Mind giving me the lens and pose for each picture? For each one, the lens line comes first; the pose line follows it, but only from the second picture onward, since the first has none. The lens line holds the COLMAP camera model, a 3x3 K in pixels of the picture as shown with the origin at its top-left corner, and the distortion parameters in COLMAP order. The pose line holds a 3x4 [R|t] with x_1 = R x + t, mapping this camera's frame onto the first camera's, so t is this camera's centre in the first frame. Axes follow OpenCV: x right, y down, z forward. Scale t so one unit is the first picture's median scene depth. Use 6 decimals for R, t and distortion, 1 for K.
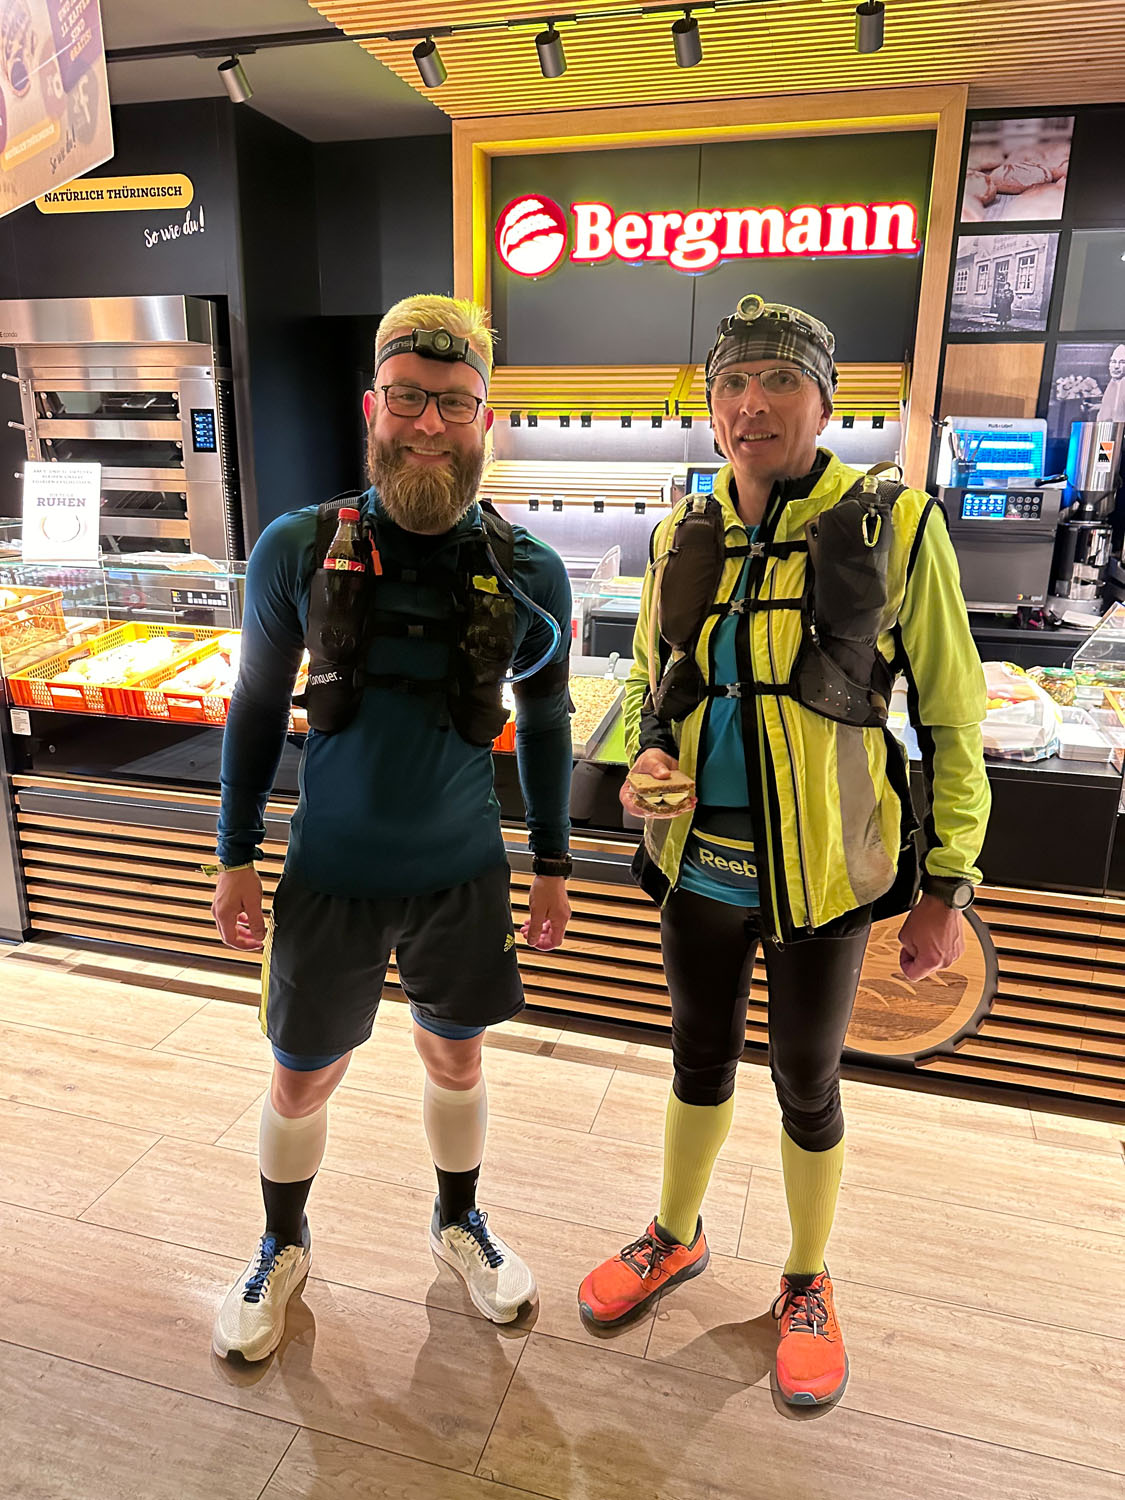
lens RADIAL K [[1043.1, 0, 562.5], [0, 1043.1, 750.0], [0, 0, 1]] dist [-0.006008, -0.002151]
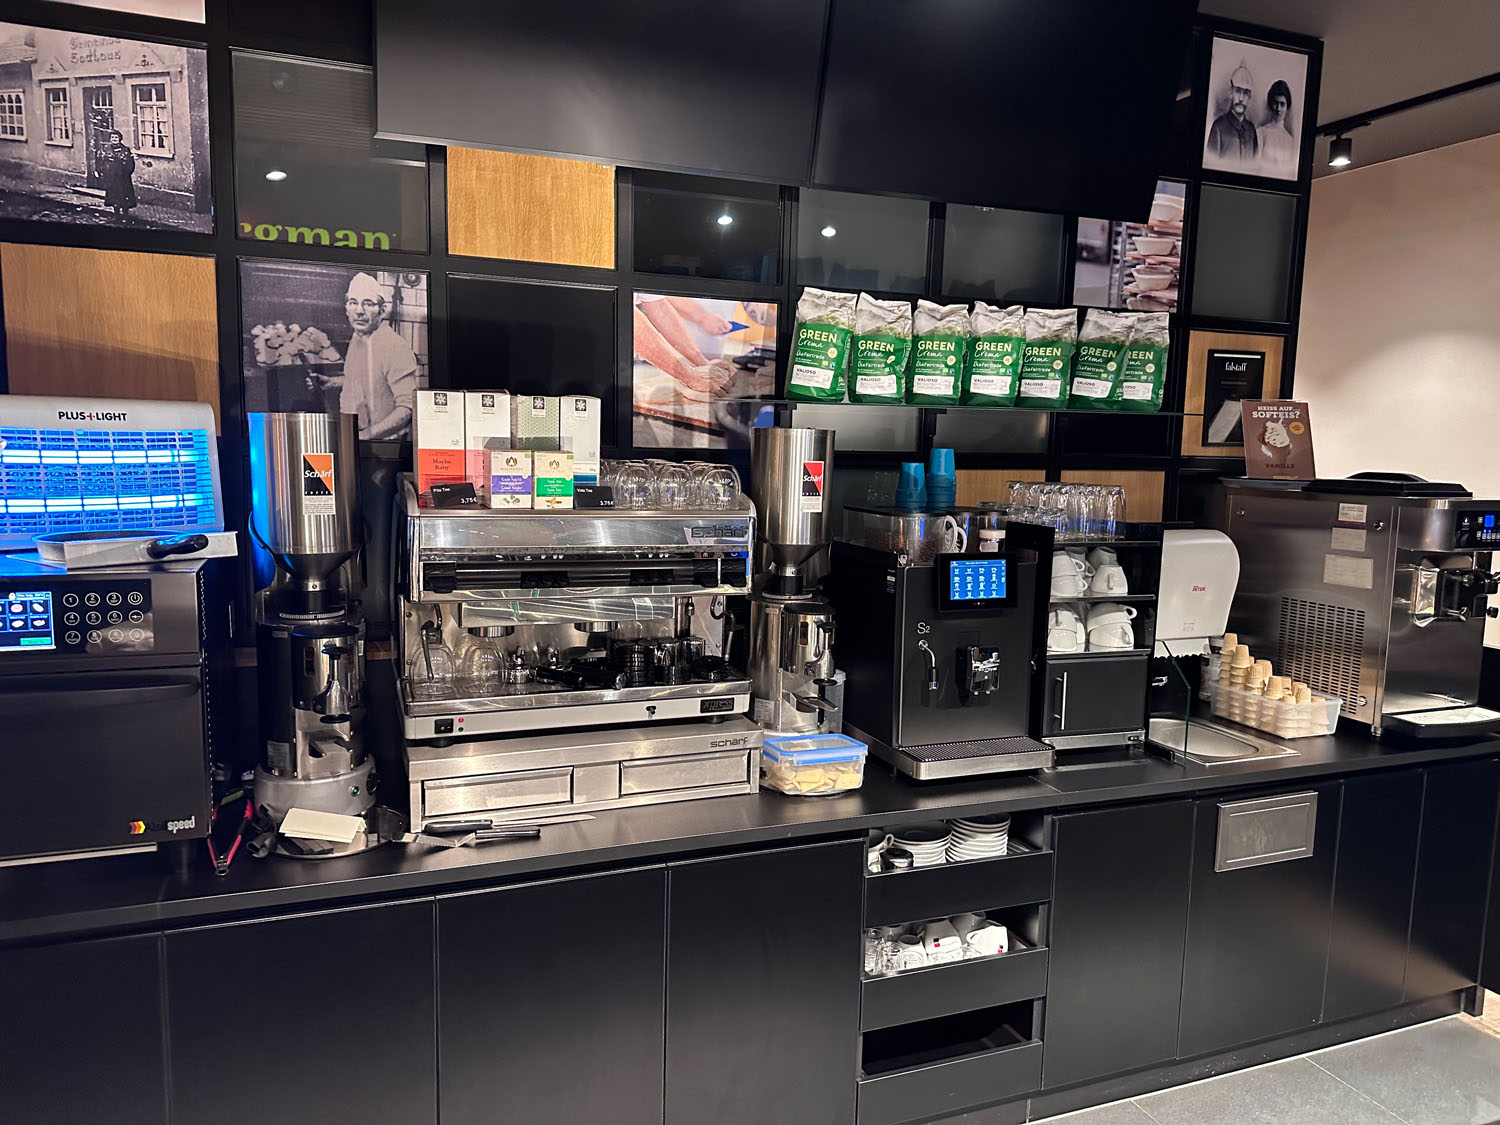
lens RADIAL K [[1043.2, 0, 750.0], [0, 1043.2, 562.5], [0, 0, 1]] dist [0.030092, -0.045532]
pose [[0.789195, -0.069830, 0.610159, 0.350524], [0.155963, 0.983732, -0.089142, -0.159050], [-0.594009, 0.165513, 0.787248, 0.469841]]
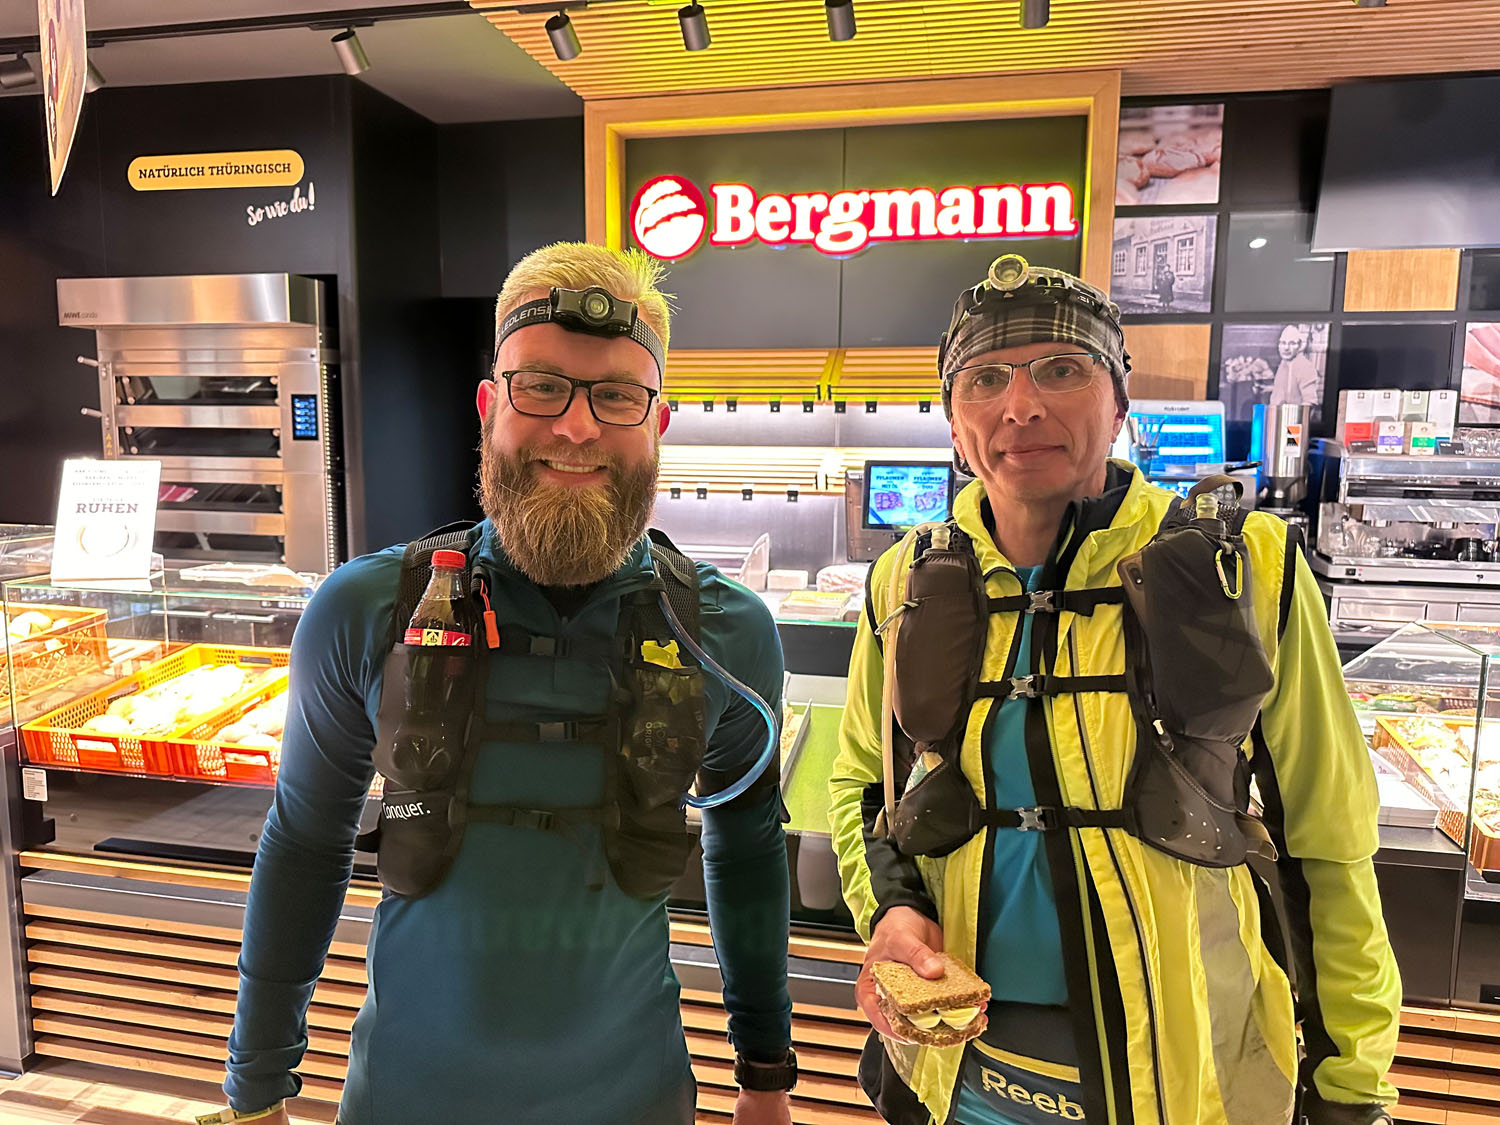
lens RADIAL K [[1041.3, 0, 752.5], [0, 1041.3, 558.4], [0, 0, 1]] dist [0.032738, -0.066158]
pose [[0.997953, -0.013239, 0.062563, -0.018874], [0.022829, 0.987626, -0.155158, -0.040451], [-0.059735, 0.156268, 0.985907, 0.114411]]
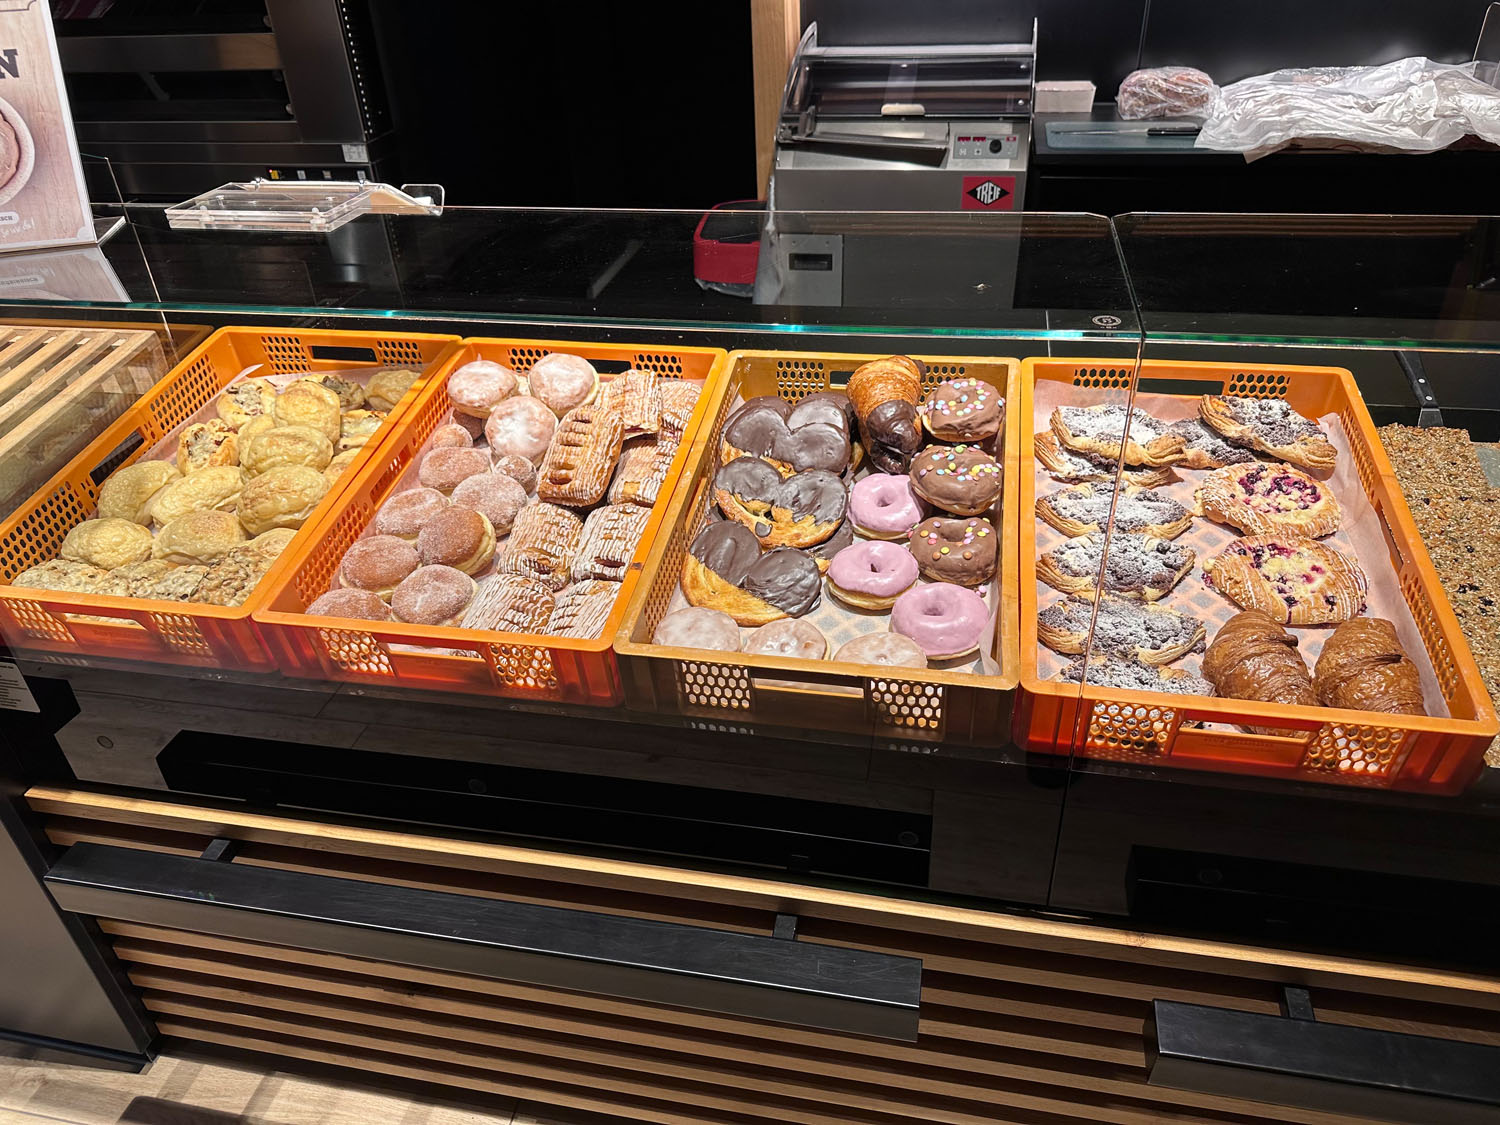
lens RADIAL K [[1043.1, 0, 750.0], [0, 1043.1, 562.5], [0, 0, 1]] dist [-0.006008, -0.002151]
pose [[0.995341, -0.090147, 0.034191, -0.173757], [0.075645, 0.950051, 0.302789, -0.116087], [-0.059778, -0.298792, 0.952444, 0.432754]]
